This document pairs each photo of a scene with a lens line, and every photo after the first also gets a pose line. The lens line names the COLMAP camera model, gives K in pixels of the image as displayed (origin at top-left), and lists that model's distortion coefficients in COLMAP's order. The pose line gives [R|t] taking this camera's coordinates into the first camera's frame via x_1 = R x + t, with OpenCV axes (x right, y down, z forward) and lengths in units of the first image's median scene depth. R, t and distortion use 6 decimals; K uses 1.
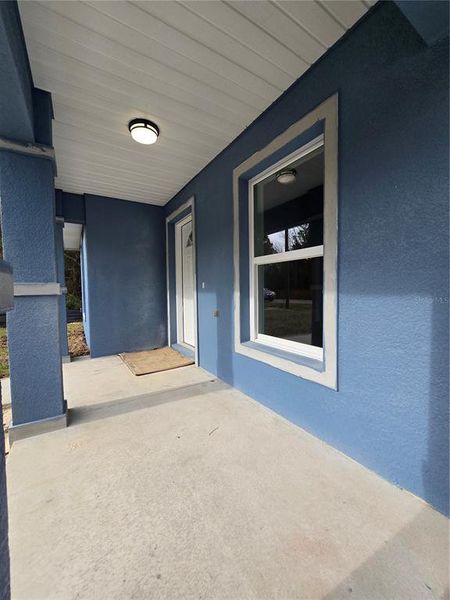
lens RADIAL K [[246.1, 0, 228.3], [0, 246.1, 301.1], [0, 0, 1]] dist [-0.002335, 0.000599]
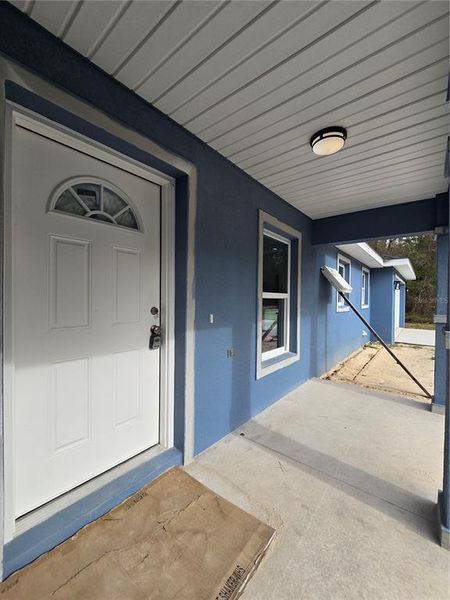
lens RADIAL K [[246.1, 0, 226.9], [0, 246.1, 299.2], [0, 0, 1]] dist [-0.002335, 0.000599]
pose [[-0.328566, 0.002313, 0.944478, -0.976261], [0.034927, 0.999343, 0.009704, -0.158794], [-0.943835, 0.036176, -0.328431, 1.547421]]
